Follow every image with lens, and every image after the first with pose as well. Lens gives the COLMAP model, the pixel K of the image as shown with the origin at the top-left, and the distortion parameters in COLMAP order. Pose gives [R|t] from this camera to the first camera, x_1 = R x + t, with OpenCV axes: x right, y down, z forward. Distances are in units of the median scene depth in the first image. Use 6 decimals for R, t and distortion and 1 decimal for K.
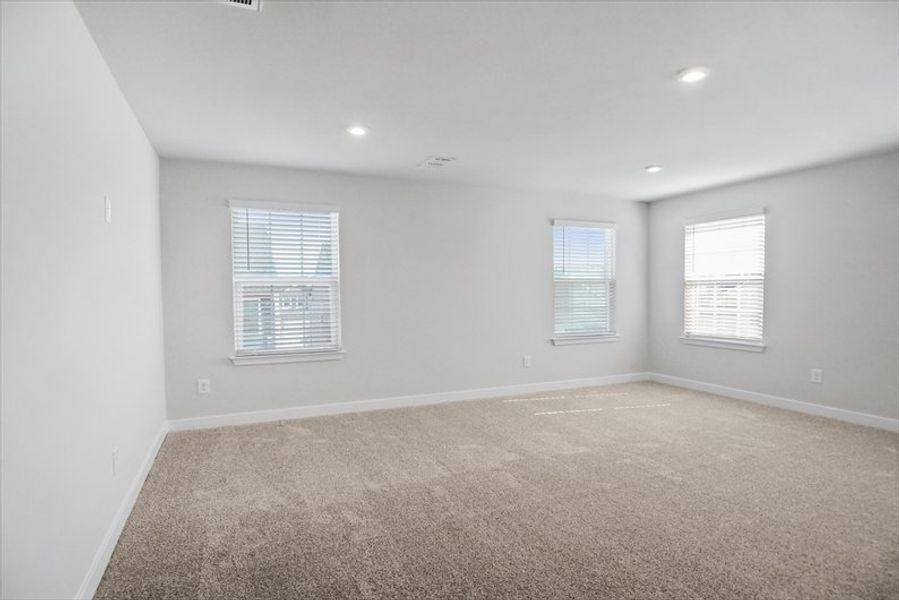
lens RADIAL K [[483.2, 0, 445.4], [0, 483.2, 311.2], [0, 0, 1]] dist [-0.007374, -0.002500]
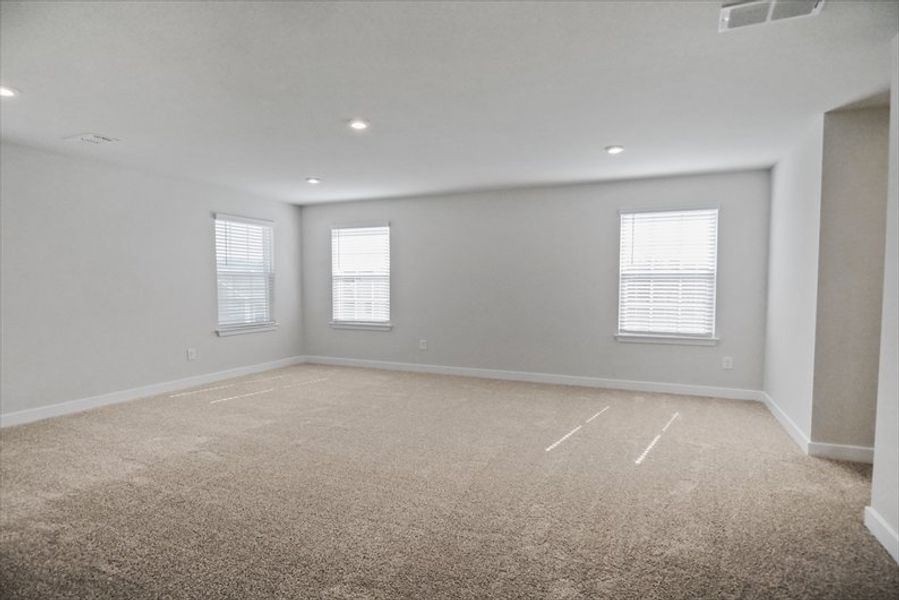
lens RADIAL K [[483.2, 0, 445.4], [0, 483.2, 311.2], [0, 0, 1]] dist [-0.007374, -0.002500]
pose [[0.744537, -0.028340, 0.666980, -0.121625], [0.019546, 0.999596, 0.020653, 0.007048], [-0.667295, -0.002340, 0.744790, -0.100861]]
